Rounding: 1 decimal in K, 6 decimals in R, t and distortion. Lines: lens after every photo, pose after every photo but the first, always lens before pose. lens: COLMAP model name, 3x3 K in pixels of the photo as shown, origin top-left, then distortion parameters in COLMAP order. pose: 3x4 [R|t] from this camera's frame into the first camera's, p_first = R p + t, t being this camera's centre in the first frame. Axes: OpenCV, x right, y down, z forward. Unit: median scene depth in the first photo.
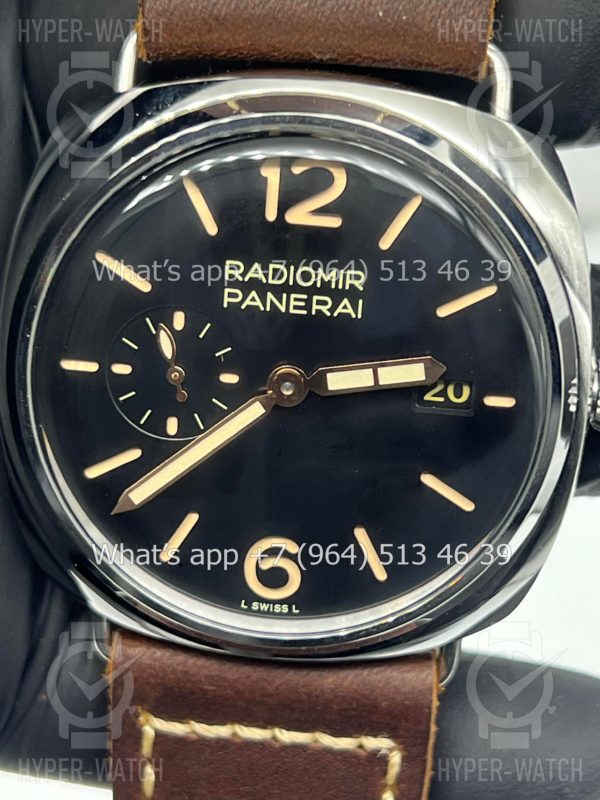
lens RADIAL K [[1894.4, 0, 322.9], [0, 1894.4, 391.2], [0, 0, 1]] dist [0.282746, 0.000000]
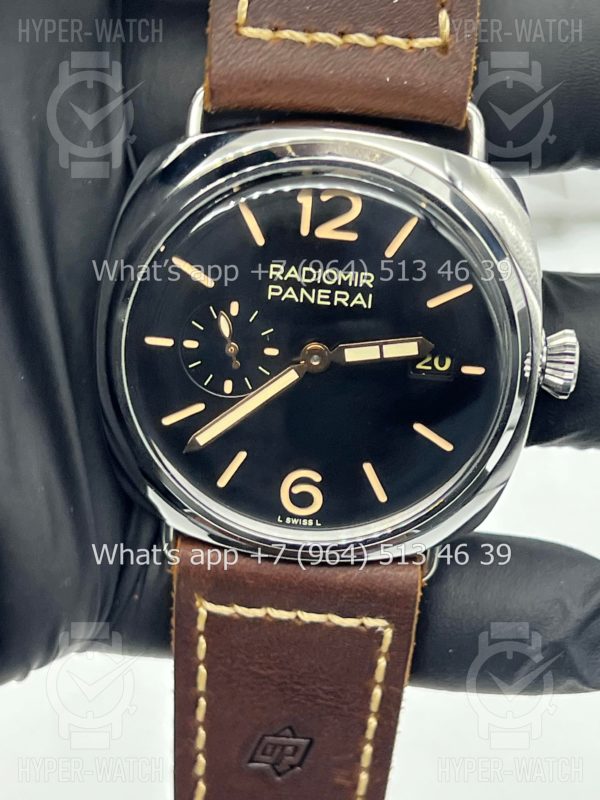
lens RADIAL K [[1894.4, 0, 293.7], [0, 1894.4, 400.2], [0, 0, 1]] dist [0.282746, 0.000000]
pose [[0.999773, 0.005674, 0.020522, -0.061092], [-0.006849, 0.998313, 0.057660, -0.050008], [-0.020160, -0.057788, 0.998125, -0.338251]]
